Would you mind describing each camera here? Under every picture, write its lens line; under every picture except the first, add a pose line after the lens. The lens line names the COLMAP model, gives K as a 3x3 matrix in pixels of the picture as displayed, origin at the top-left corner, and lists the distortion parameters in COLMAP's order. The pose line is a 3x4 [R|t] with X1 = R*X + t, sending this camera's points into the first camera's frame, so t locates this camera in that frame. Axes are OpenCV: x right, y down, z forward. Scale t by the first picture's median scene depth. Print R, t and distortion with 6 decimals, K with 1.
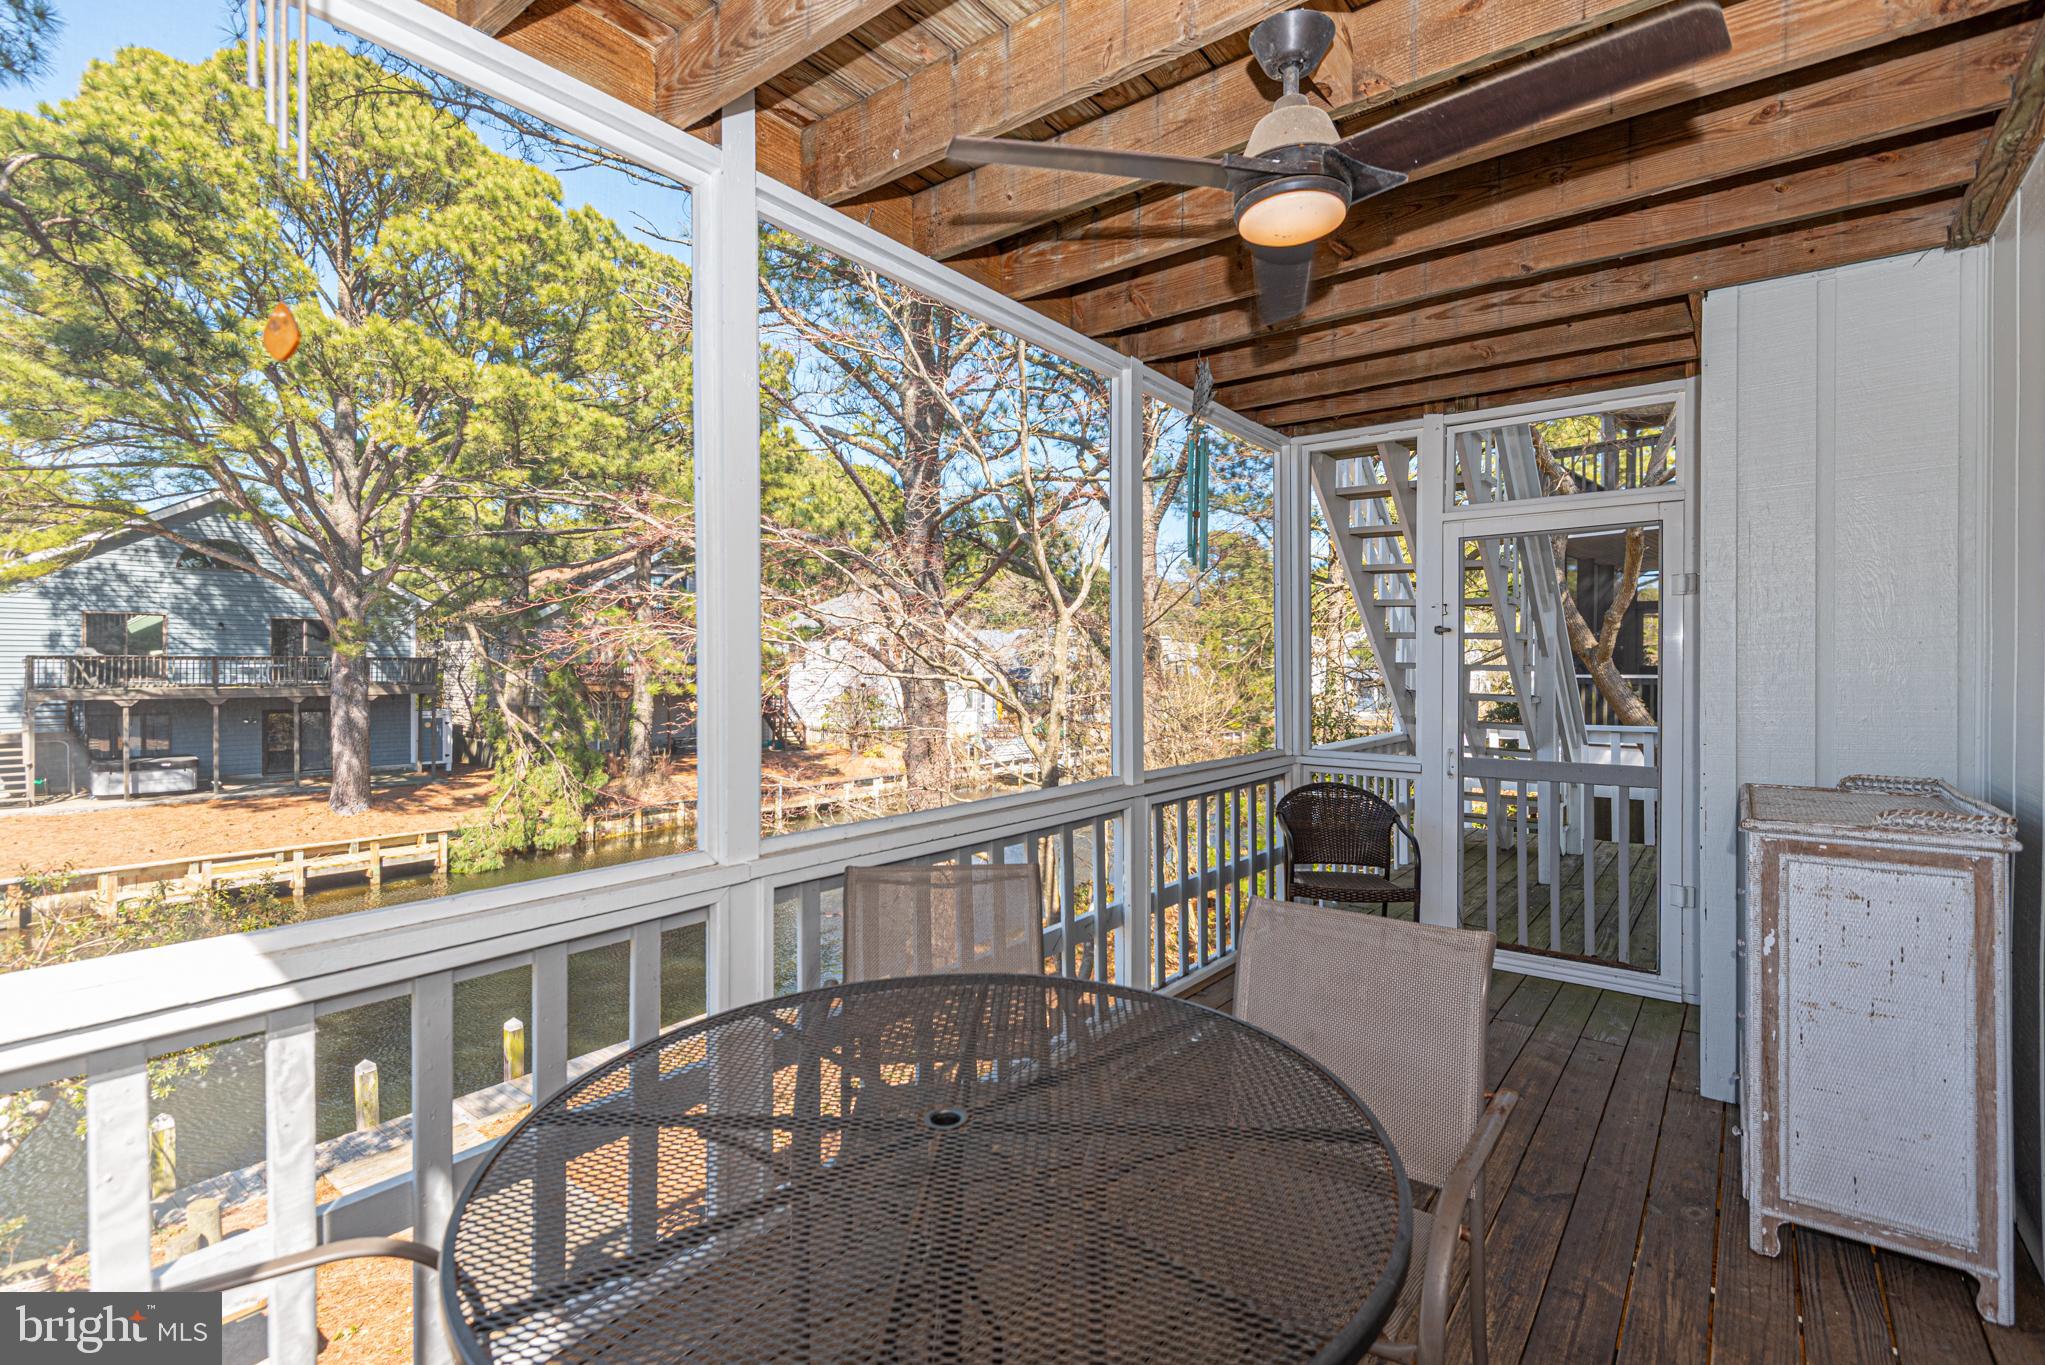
lens RADIAL K [[916.6, 0, 1029.9], [0, 916.6, 686.4], [0, 0, 1]] dist [0.035662, -0.019412]
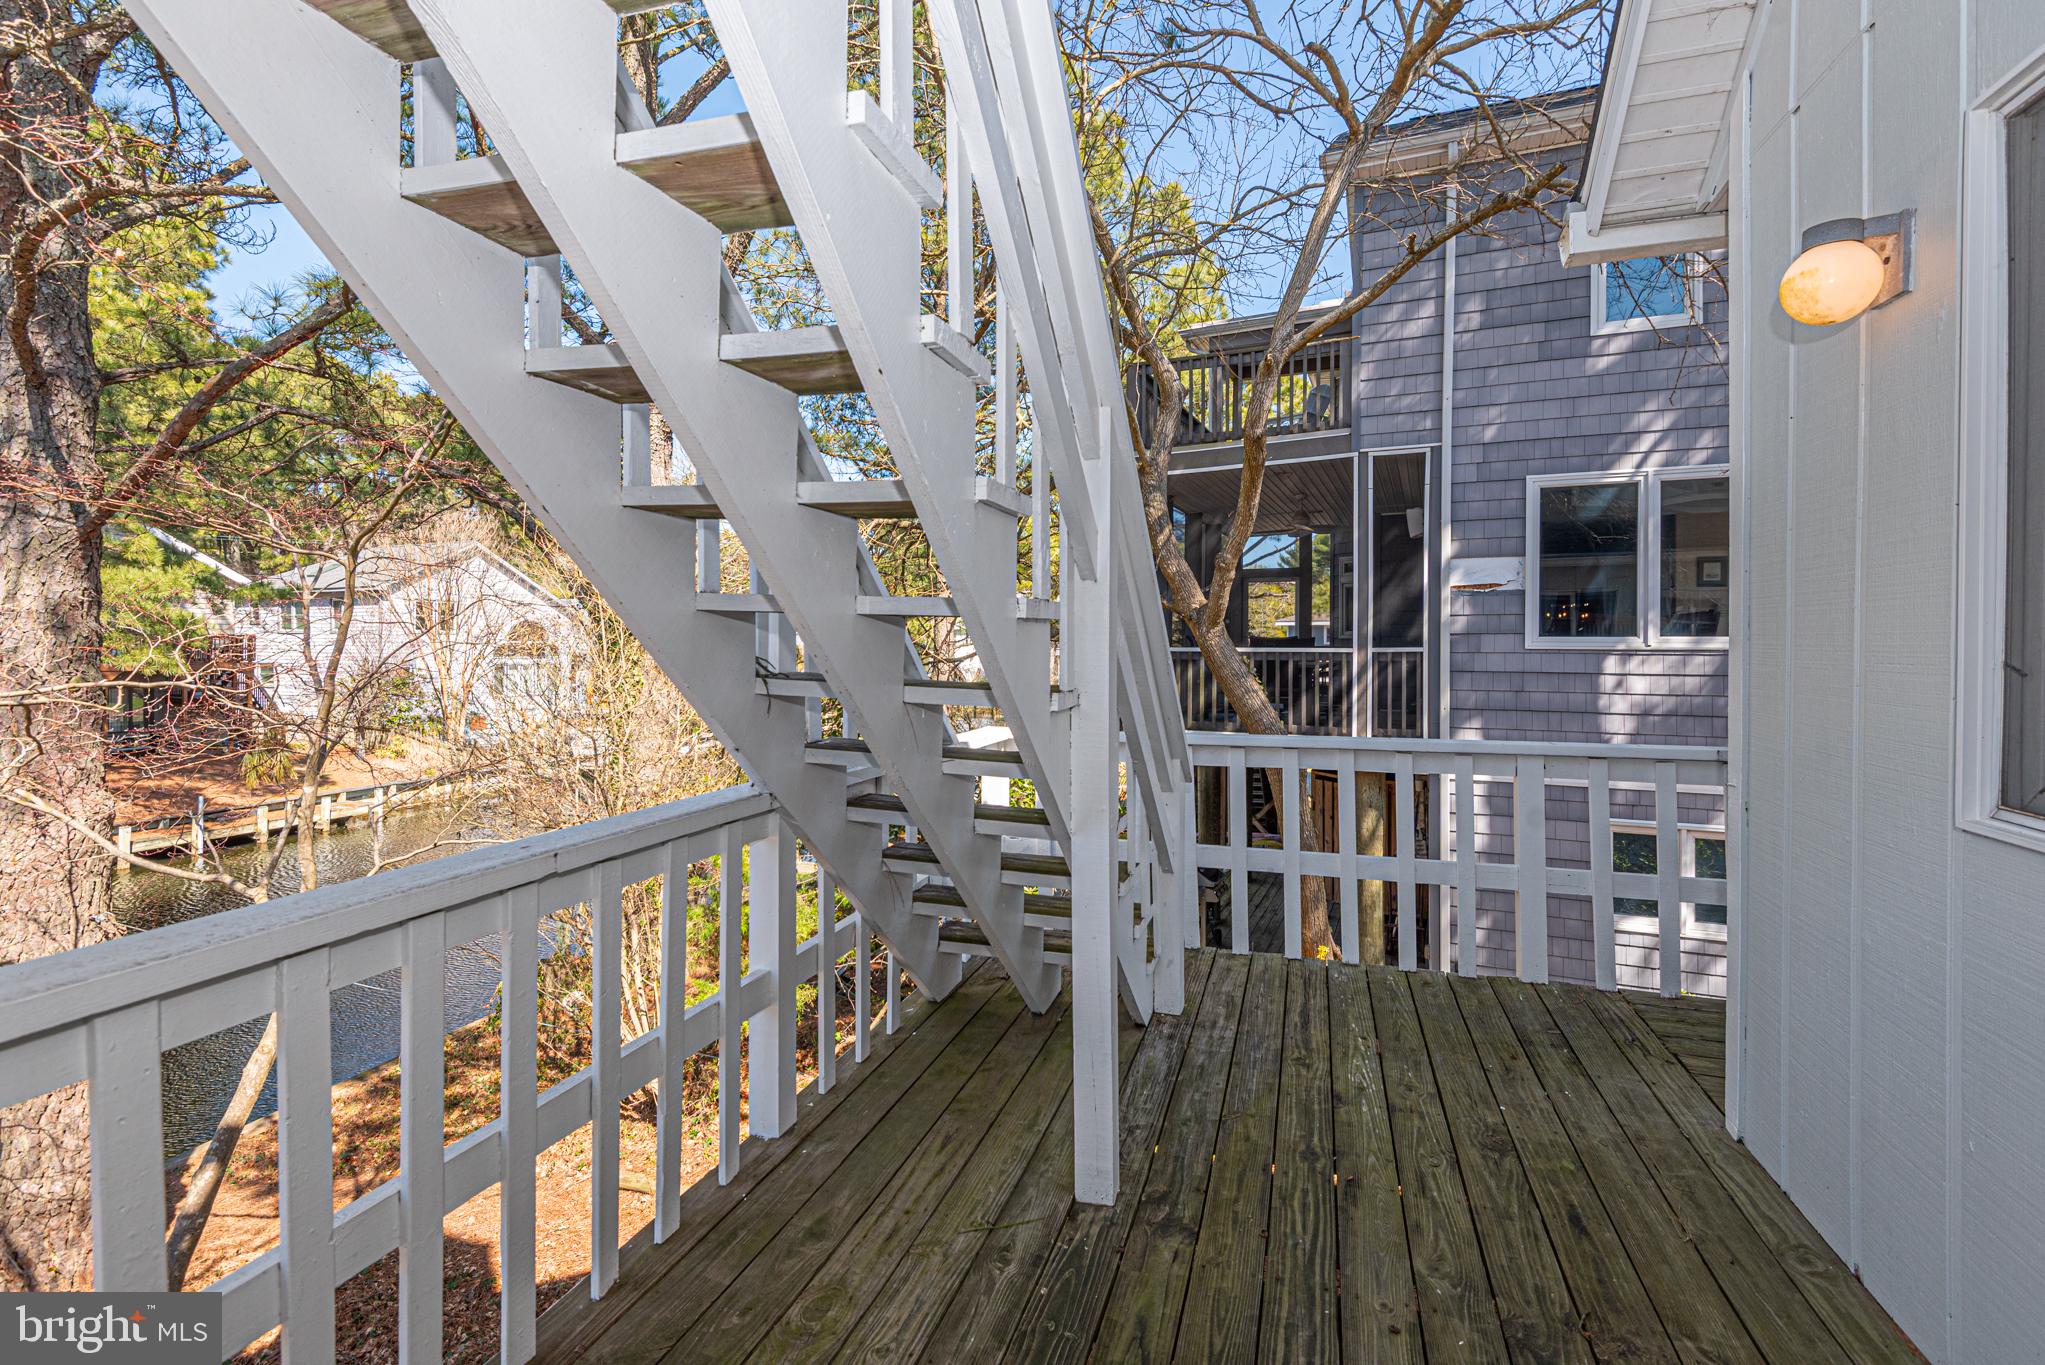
lens RADIAL K [[916.6, 0, 1029.9], [0, 916.6, 686.4], [0, 0, 1]] dist [0.035662, -0.019412]
pose [[0.935117, -0.015989, 0.353977, 0.169029], [0.006263, 0.999571, 0.028606, -0.002546], [-0.354283, -0.024533, 0.934817, 0.278186]]
